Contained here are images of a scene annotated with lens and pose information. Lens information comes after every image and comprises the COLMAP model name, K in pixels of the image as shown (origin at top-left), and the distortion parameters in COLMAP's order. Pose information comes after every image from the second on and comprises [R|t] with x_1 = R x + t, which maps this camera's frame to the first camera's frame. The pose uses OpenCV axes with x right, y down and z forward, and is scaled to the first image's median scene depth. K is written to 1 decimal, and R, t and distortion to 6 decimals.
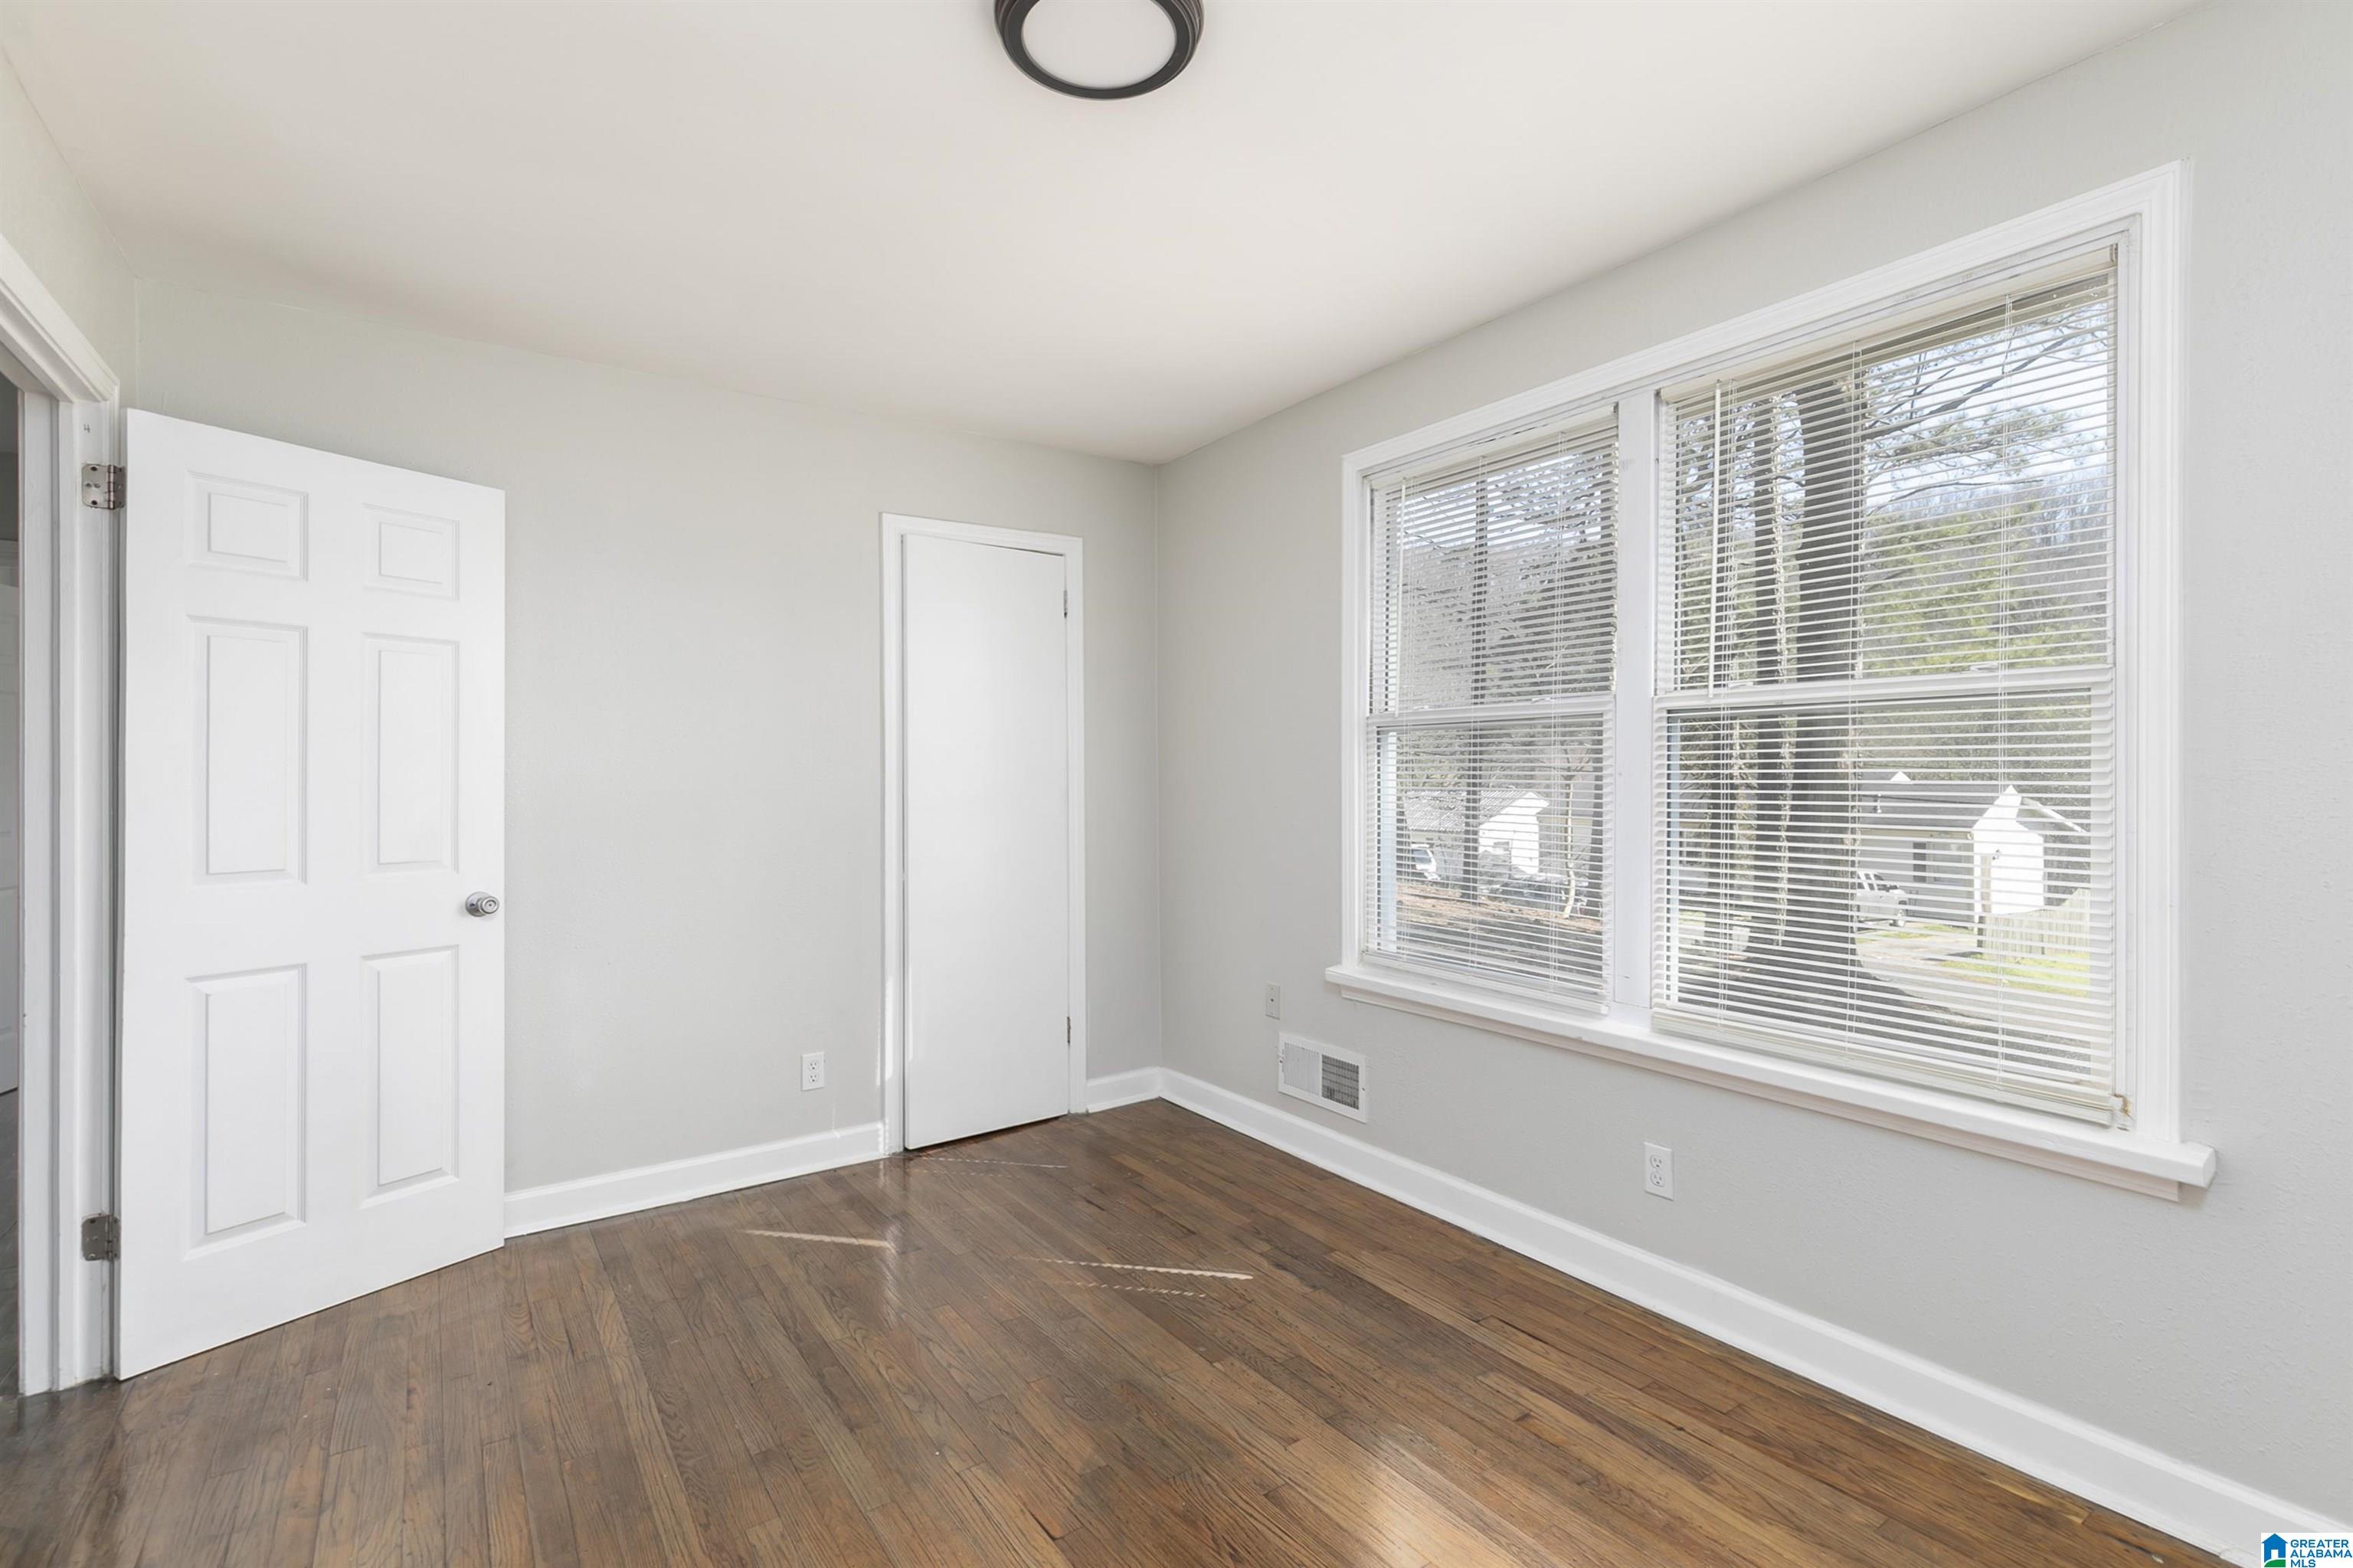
lens RADIAL K [[1057.0, 0, 1184.9], [0, 1057.0, 769.6], [0, 0, 1]] dist [0.002086, 0.000092]
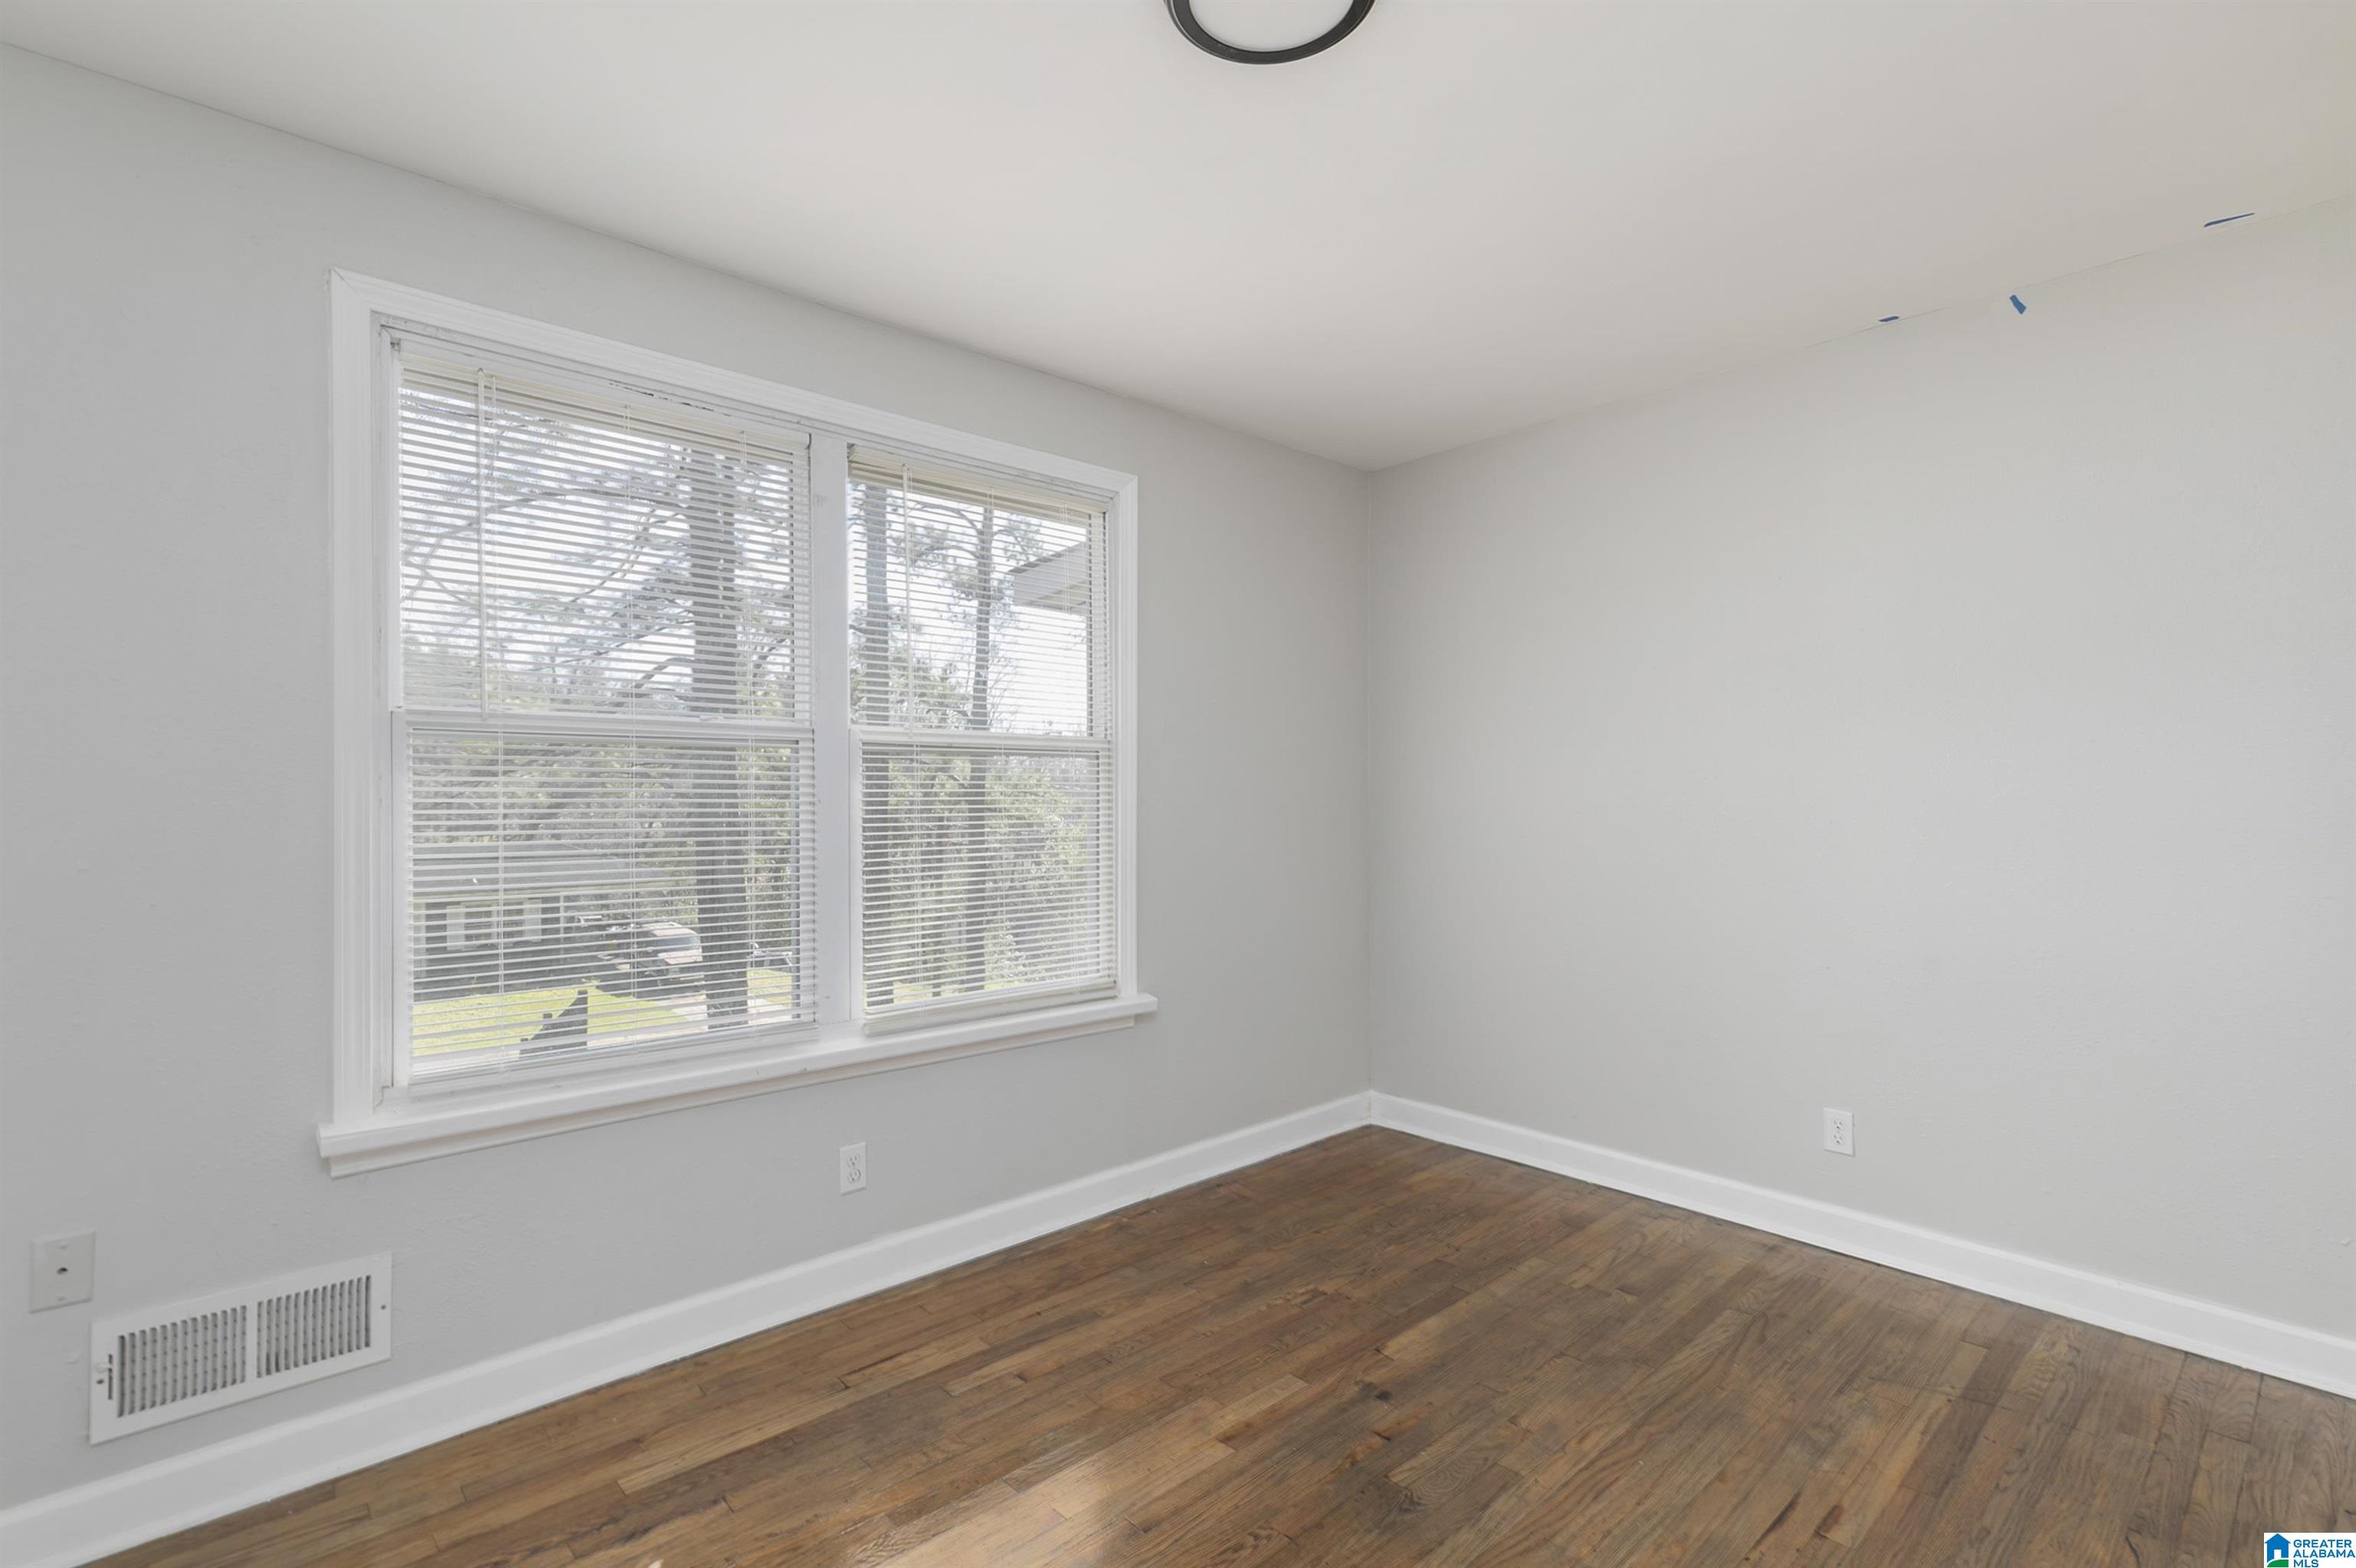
lens RADIAL K [[1086.5, 0, 1183.1], [0, 1086.5, 790.6], [0, 0, 1]] dist [-0.002337, -0.000254]
pose [[-0.122424, 0.000983, 0.992477, -0.714222], [-0.004346, 0.999989, -0.001527, -0.006329], [-0.992468, -0.004500, -0.122419, 0.826362]]
